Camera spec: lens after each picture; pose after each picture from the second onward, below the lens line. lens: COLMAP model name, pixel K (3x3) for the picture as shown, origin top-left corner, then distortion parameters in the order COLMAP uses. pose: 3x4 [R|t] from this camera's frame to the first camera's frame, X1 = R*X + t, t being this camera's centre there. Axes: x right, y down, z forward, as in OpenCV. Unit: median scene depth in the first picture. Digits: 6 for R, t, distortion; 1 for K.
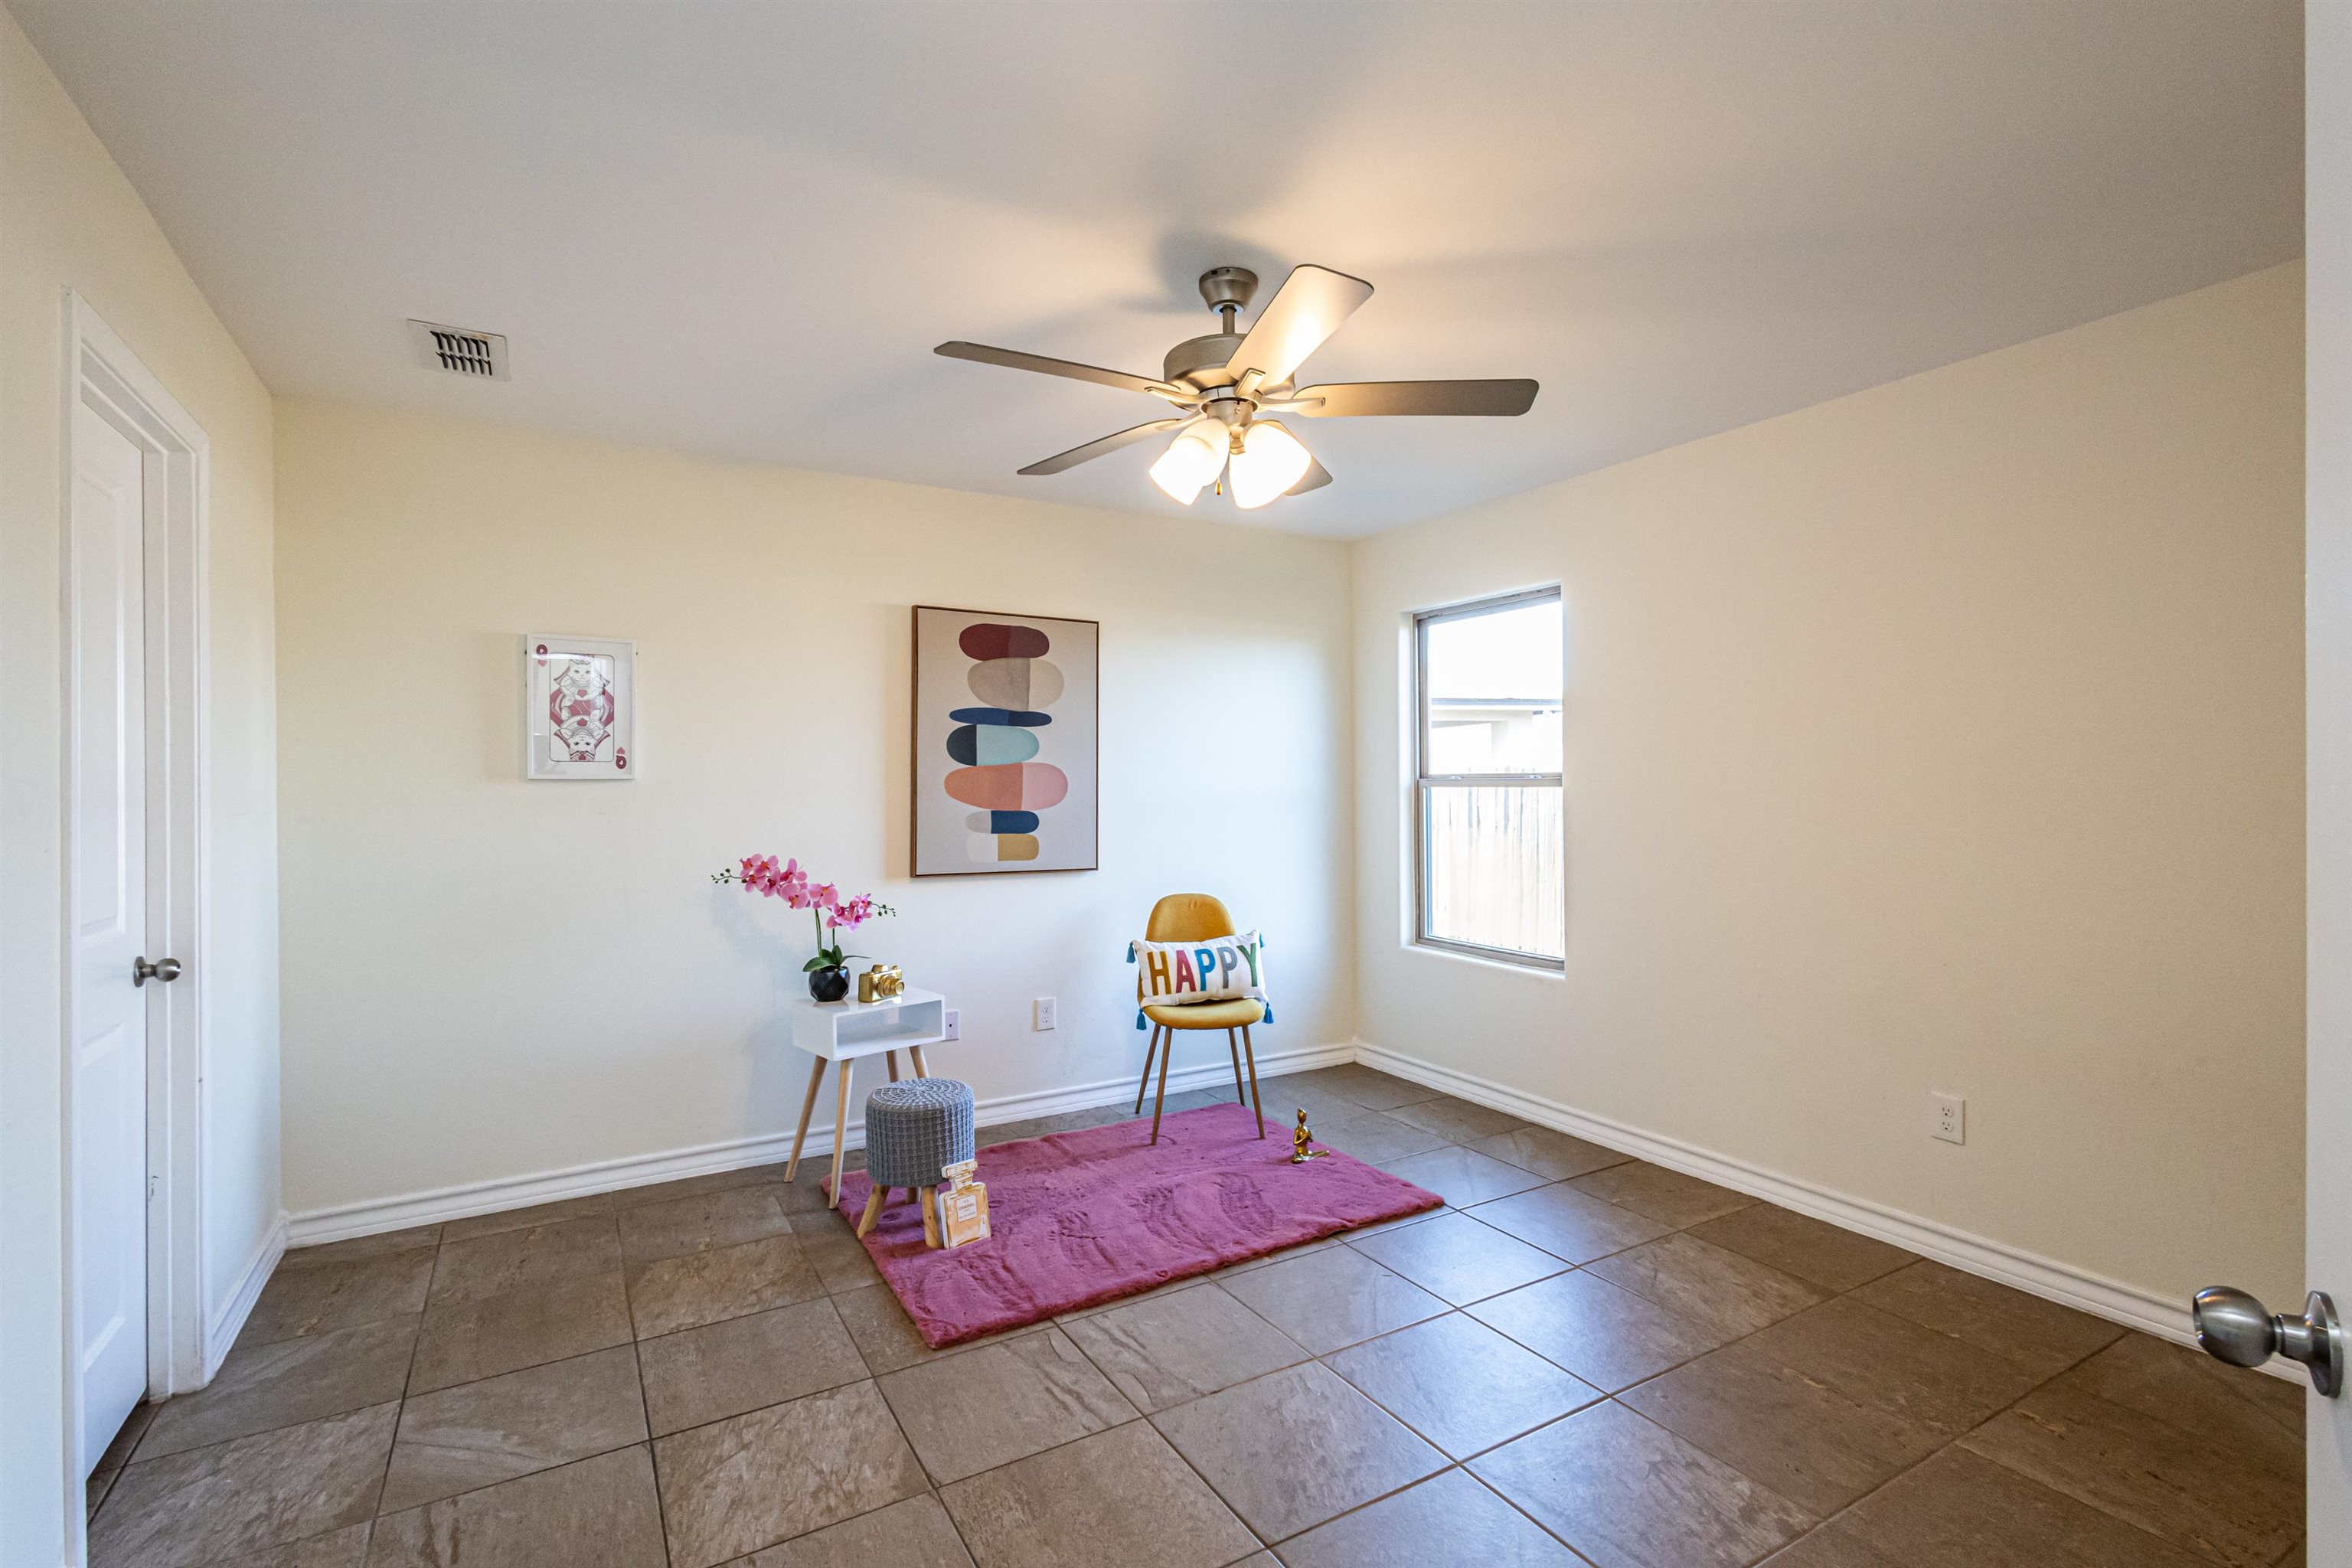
lens RADIAL K [[1083.8, 0, 1181.3], [0, 1083.8, 782.6], [0, 0, 1]] dist [0.009758, -0.000056]
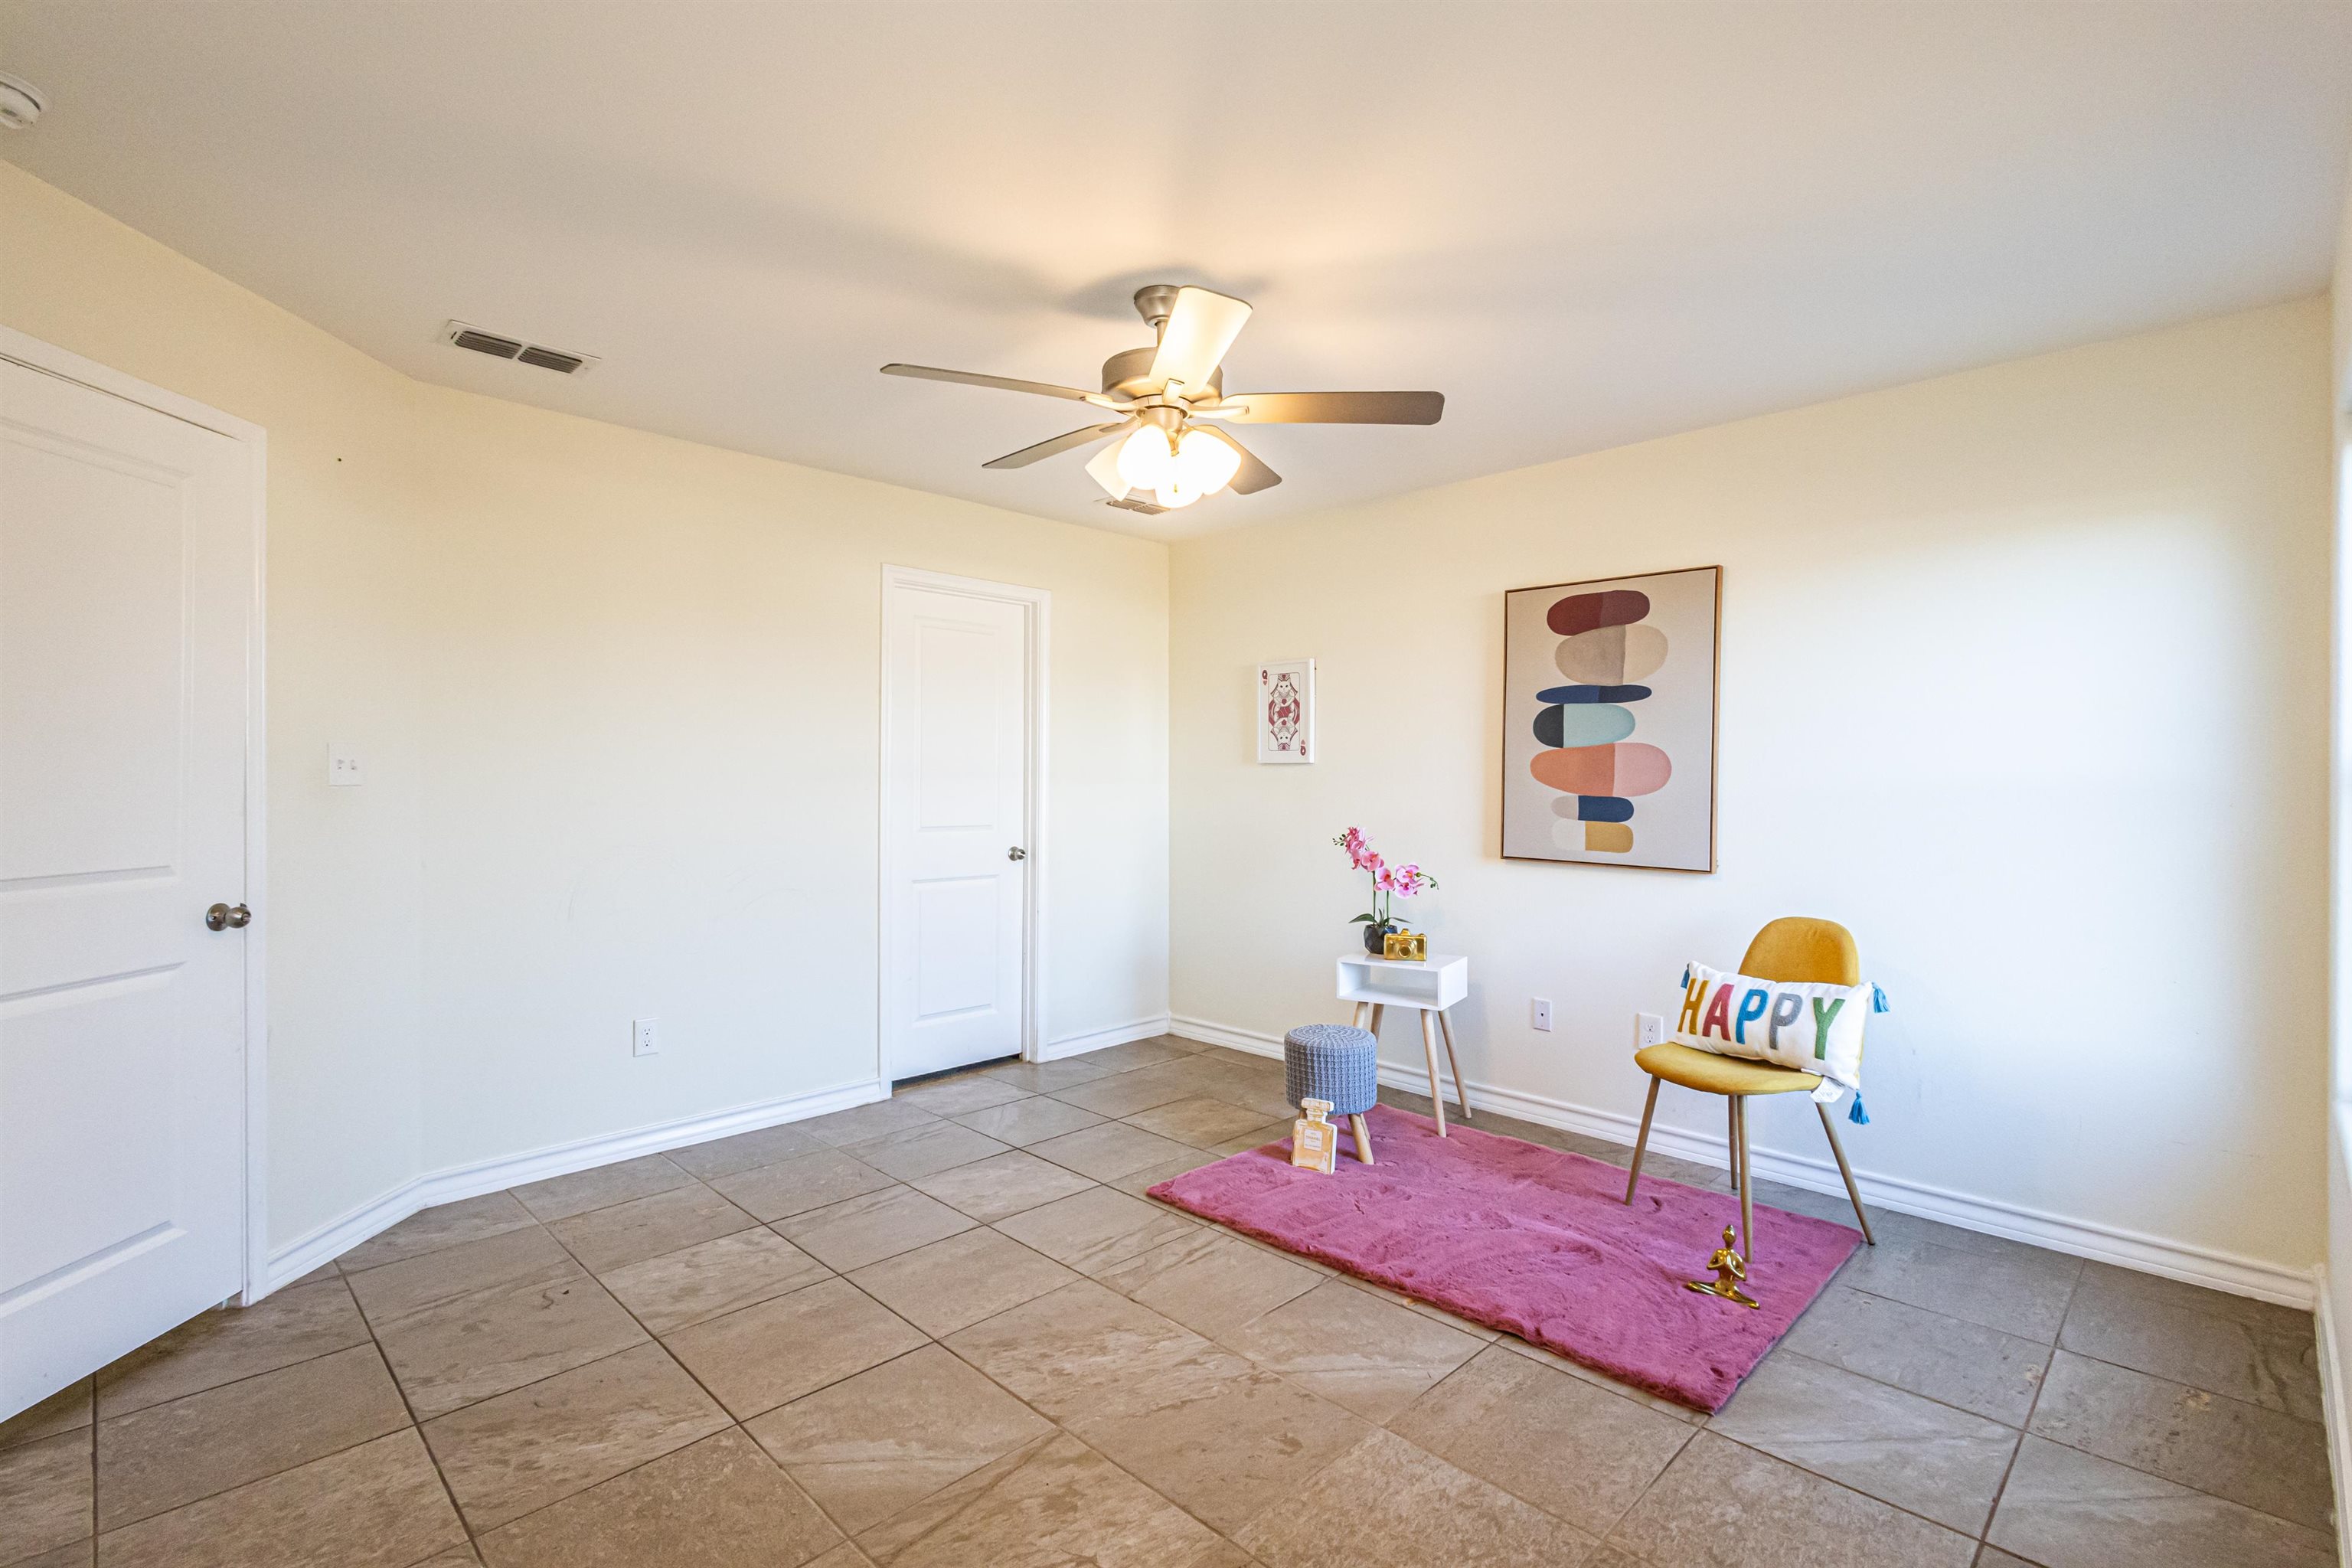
lens RADIAL K [[1083.8, 0, 1181.3], [0, 1083.8, 782.6], [0, 0, 1]] dist [0.009758, -0.000056]
pose [[0.249688, 0.008583, -0.968288, 0.649141], [-0.008735, 0.999940, 0.006611, 0.011749], [0.968287, 0.006807, 0.249748, 0.443627]]
